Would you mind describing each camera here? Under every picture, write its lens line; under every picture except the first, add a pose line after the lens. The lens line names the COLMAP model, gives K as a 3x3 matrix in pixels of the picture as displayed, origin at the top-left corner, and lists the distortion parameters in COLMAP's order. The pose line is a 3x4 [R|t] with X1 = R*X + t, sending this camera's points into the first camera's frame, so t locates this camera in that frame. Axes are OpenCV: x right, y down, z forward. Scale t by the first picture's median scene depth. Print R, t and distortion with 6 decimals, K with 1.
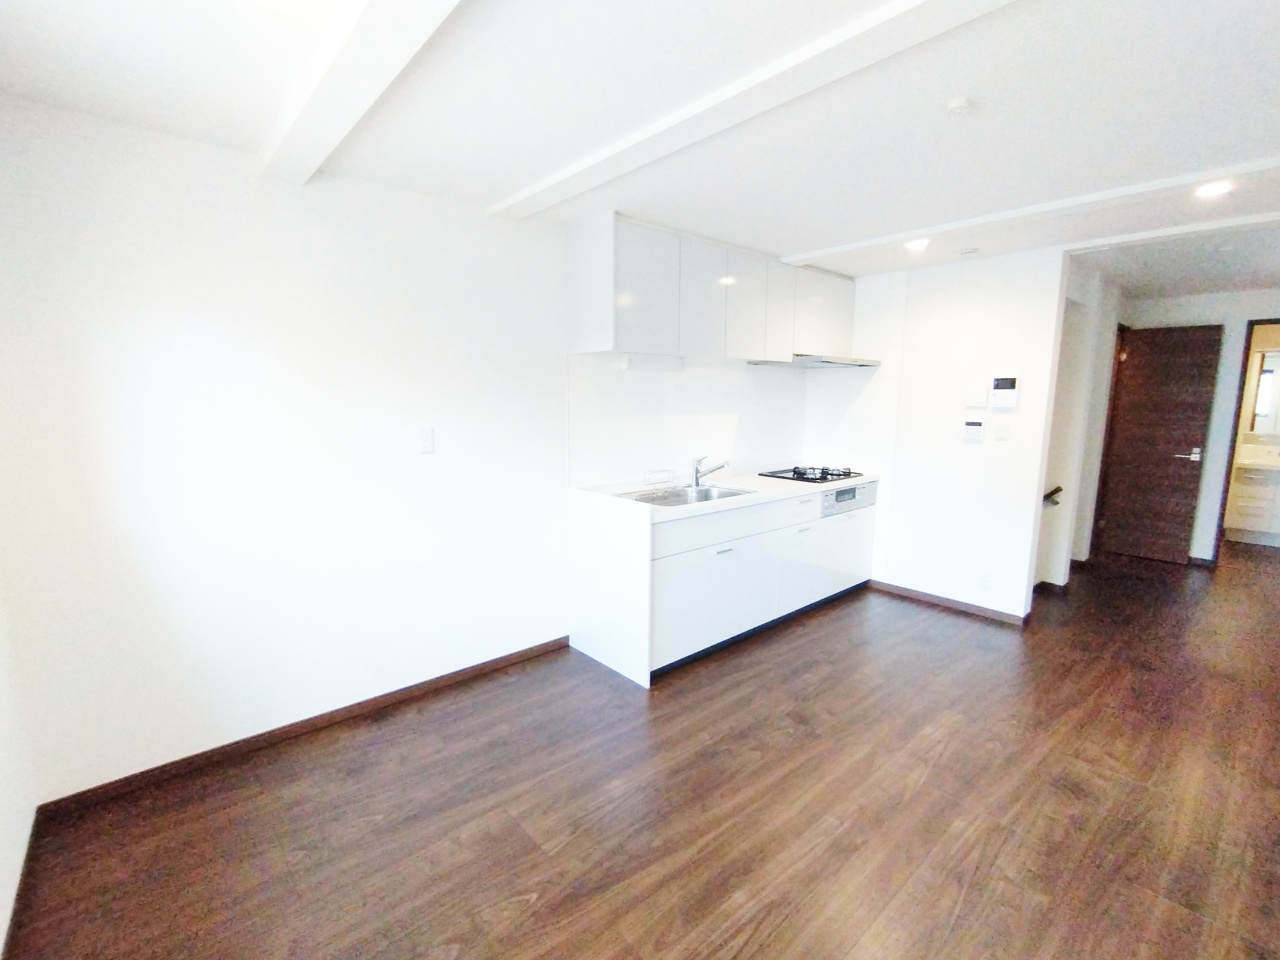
lens RADIAL K [[585.6, 0, 647.5], [0, 585.6, 479.8], [0, 0, 1]] dist [-0.002568, 0.001662]
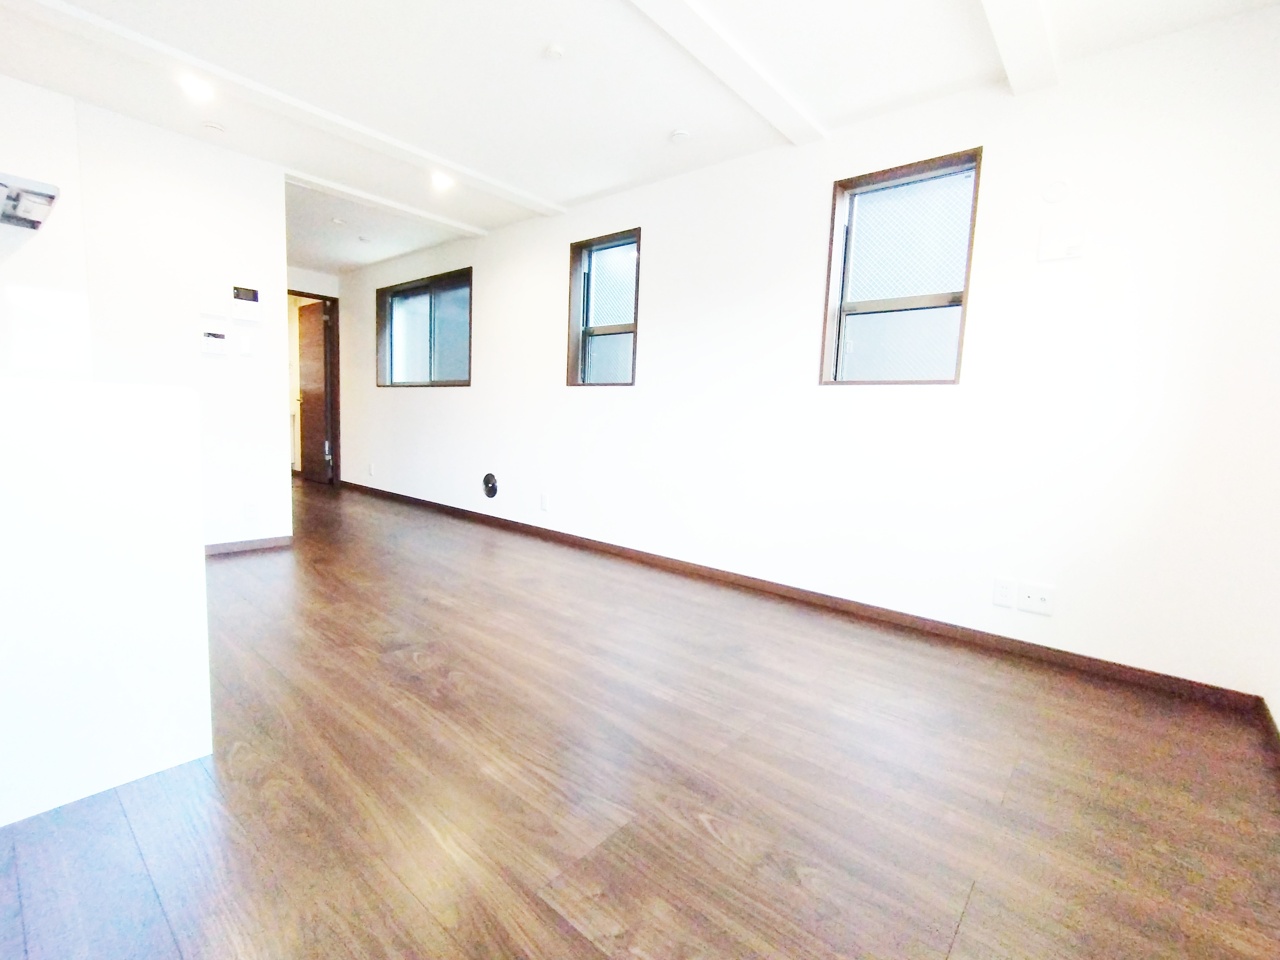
lens RADIAL K [[585.6, 0, 634.3], [0, 585.6, 485.9], [0, 0, 1]] dist [-0.002568, 0.001662]
pose [[-0.153259, -0.117730, 0.981148, -0.620179], [0.100807, 0.985835, 0.134039, 0.105918], [-0.983031, 0.119449, -0.139220, 0.787415]]
